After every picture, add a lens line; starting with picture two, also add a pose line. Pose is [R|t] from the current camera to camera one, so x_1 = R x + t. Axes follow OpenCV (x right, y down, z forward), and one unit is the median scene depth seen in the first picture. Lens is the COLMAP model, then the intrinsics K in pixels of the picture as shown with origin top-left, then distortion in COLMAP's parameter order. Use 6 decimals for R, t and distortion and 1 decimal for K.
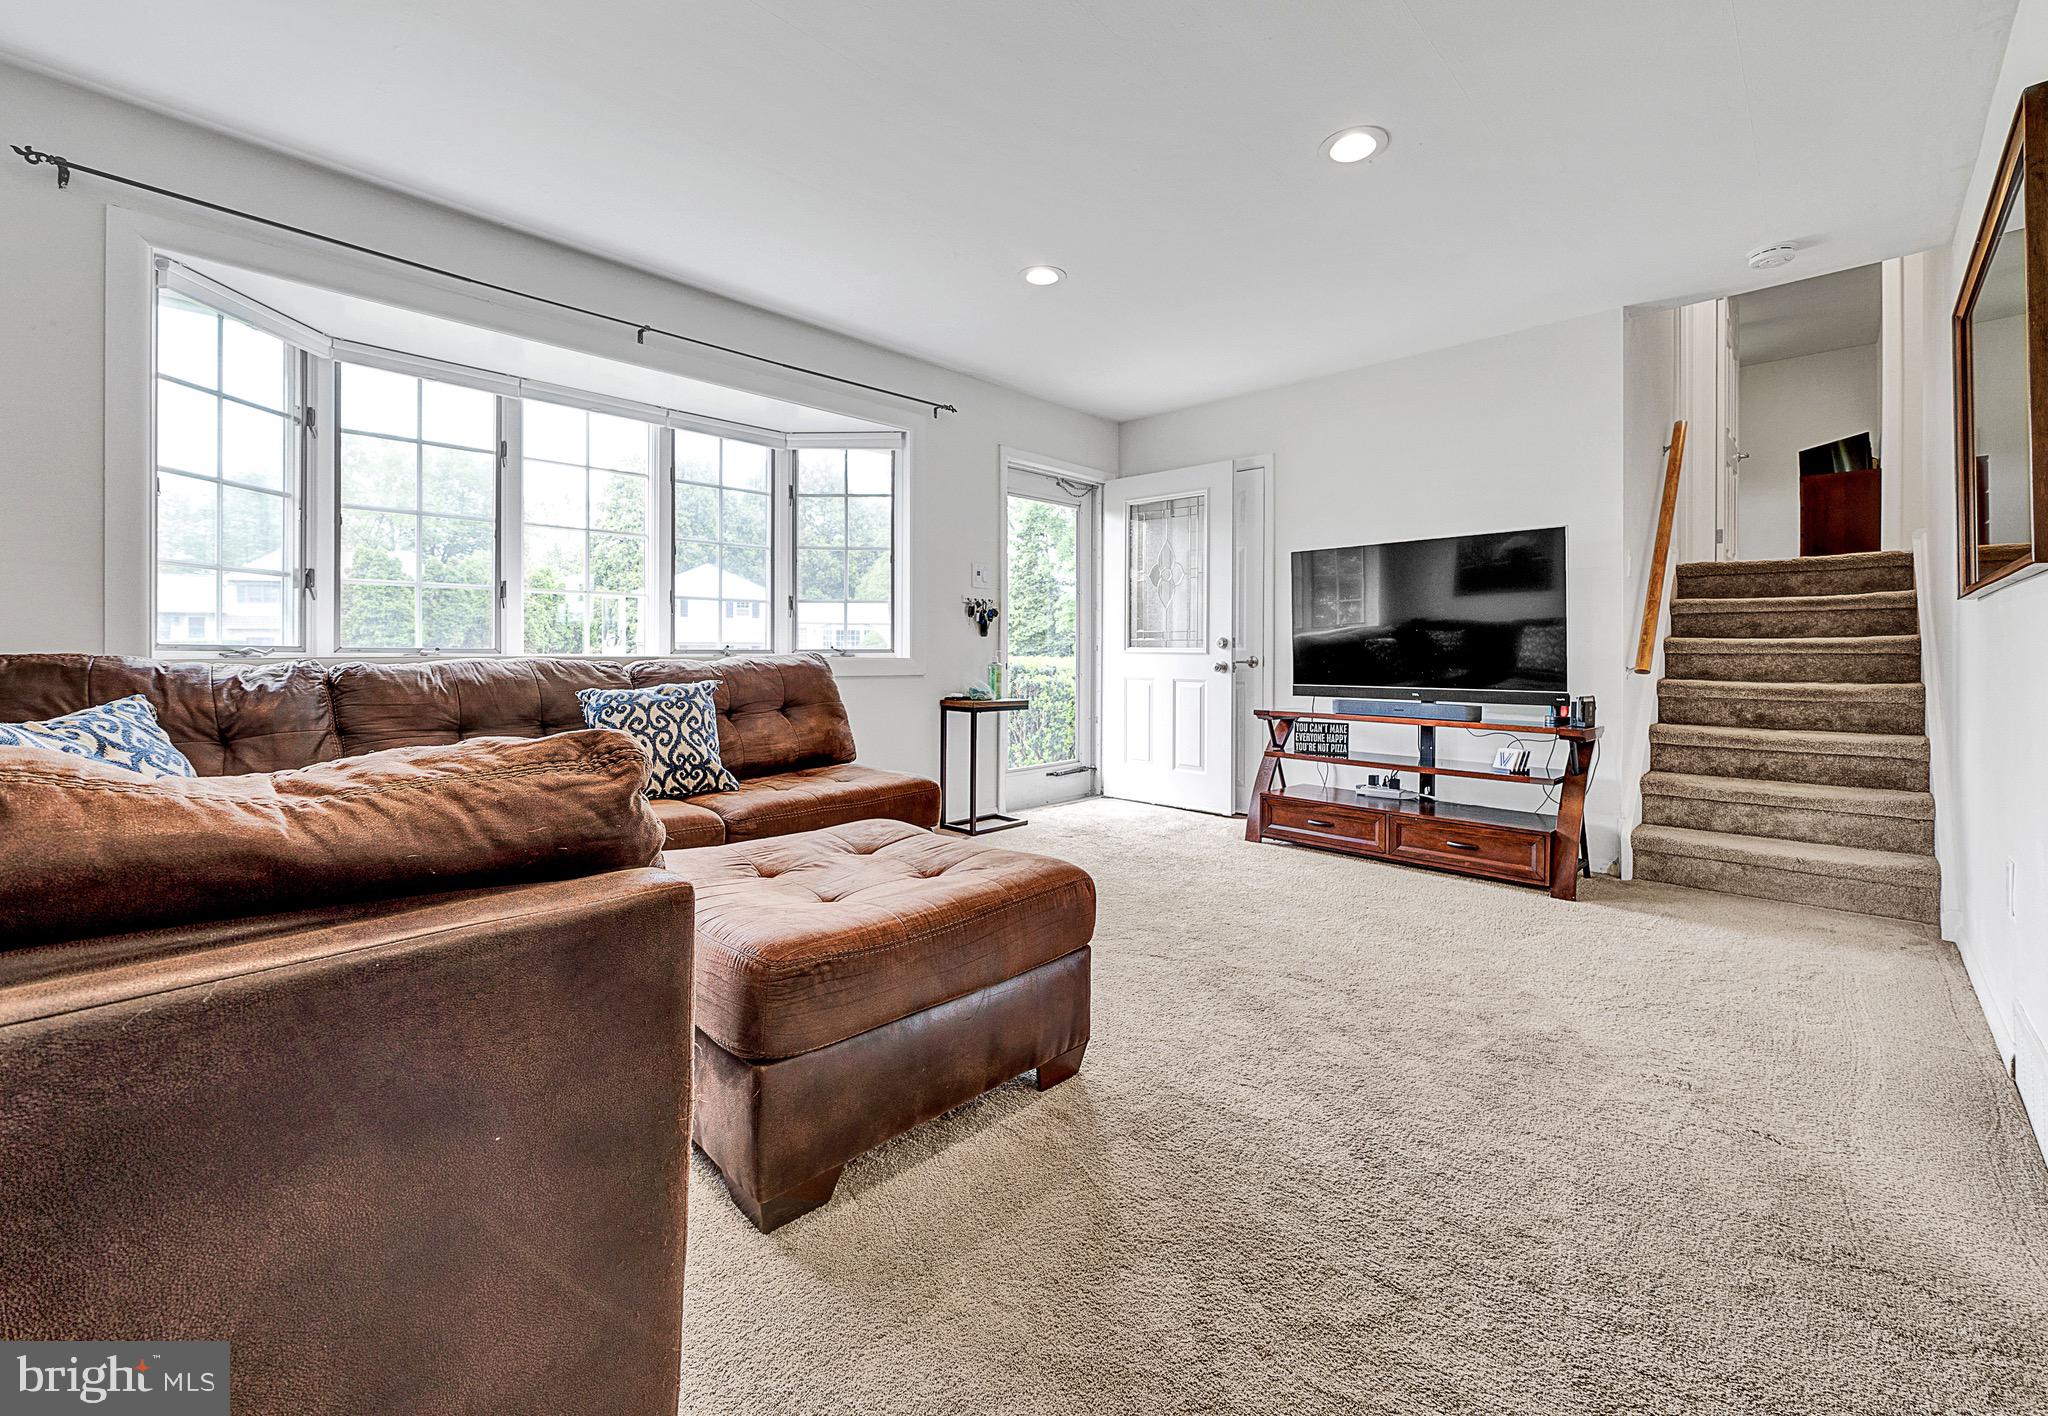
lens RADIAL K [[807.5, 0, 1020.4], [0, 807.5, 650.4], [0, 0, 1]] dist [0.001751, 0.000174]
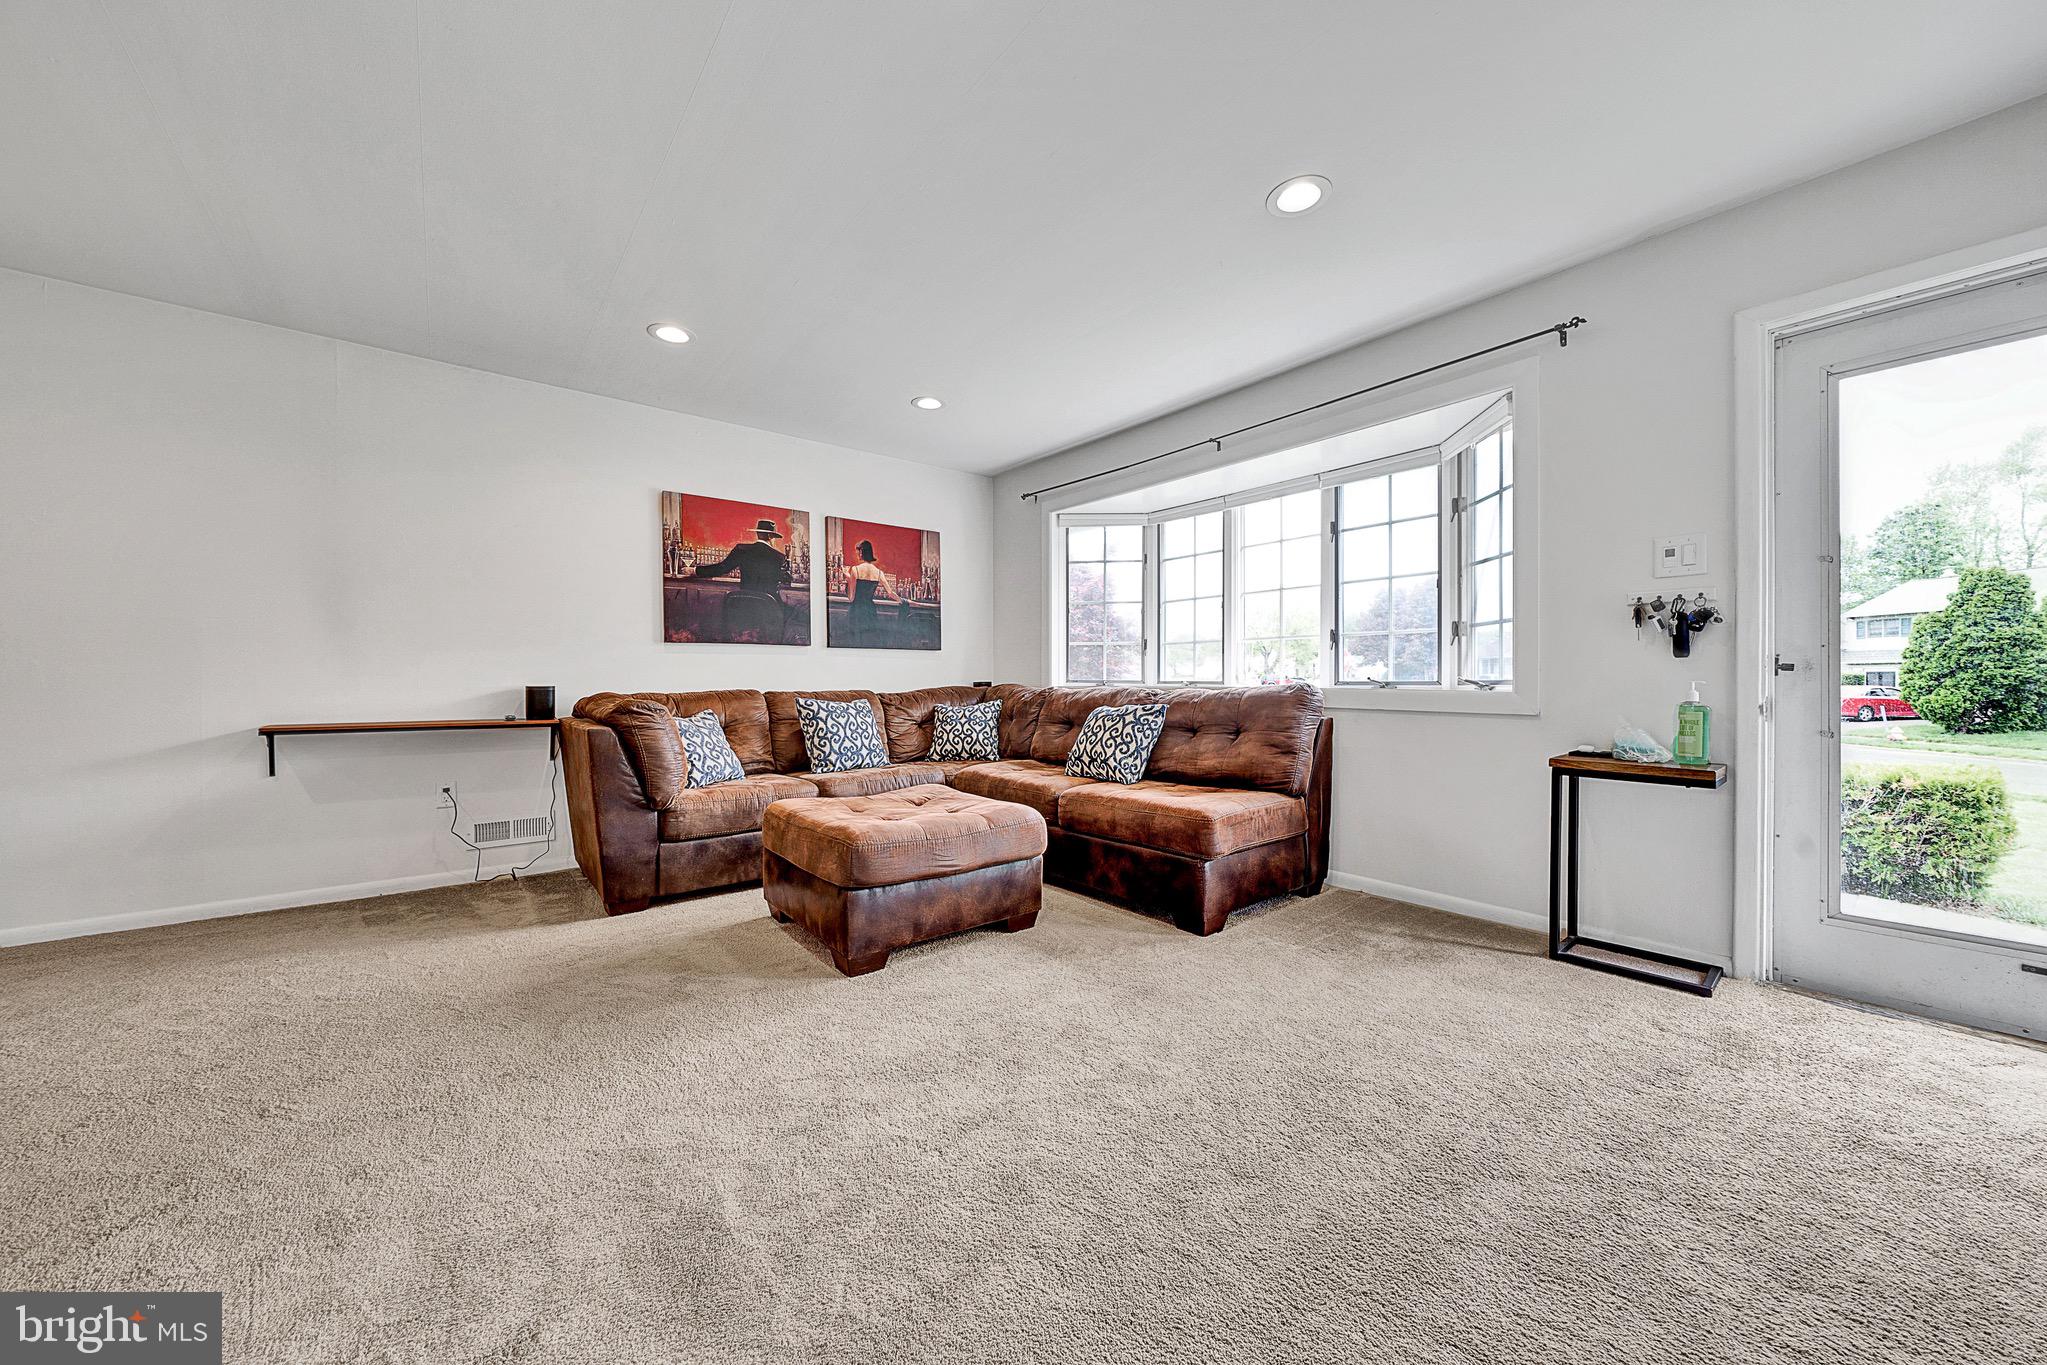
lens RADIAL K [[723.5, 0, 1038.9], [0, 723.5, 683.7], [0, 0, 1]] dist [-0.002065, -0.000072]
pose [[-0.095405, 0.000866, -0.995438, 0.598156], [-0.001801, 0.999998, 0.001042, 0.002357], [0.995437, 0.001892, -0.095403, 0.660324]]
